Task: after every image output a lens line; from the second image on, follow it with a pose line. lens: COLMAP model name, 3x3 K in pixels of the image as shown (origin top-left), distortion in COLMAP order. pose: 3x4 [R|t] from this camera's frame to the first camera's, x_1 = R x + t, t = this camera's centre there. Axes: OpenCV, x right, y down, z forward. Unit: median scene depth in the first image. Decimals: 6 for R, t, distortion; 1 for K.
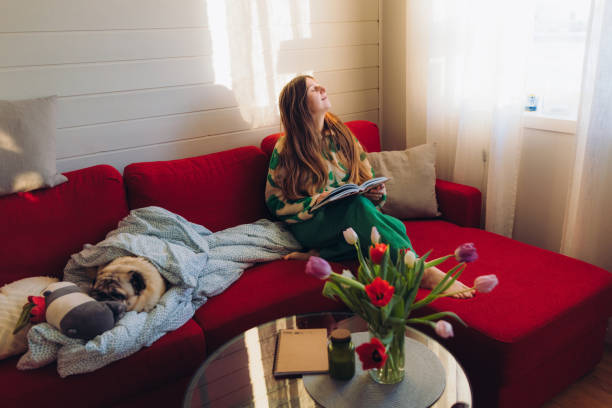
lens RADIAL K [[535.8, 0, 308.4], [0, 535.8, 205.8], [0, 0, 1]] dist [0.017331, 0.000733]
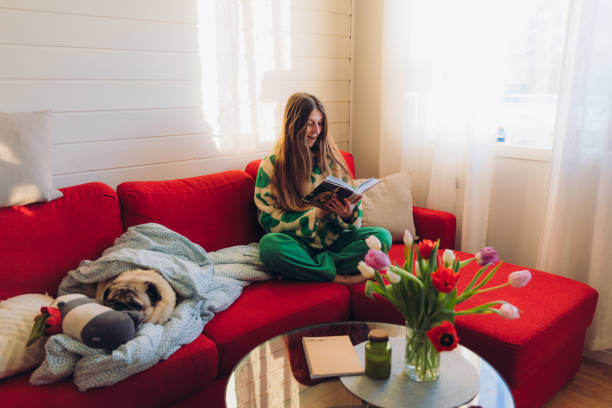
lens RADIAL K [[531.3, 0, 293.9], [0, 531.3, 213.4], [0, 0, 1]] dist [0.008386, -0.000447]
pose [[0.991949, 0.008975, 0.126316, -0.168011], [0.001205, 0.996771, -0.080285, 0.067318], [-0.126629, 0.079791, 0.988736, 0.001108]]
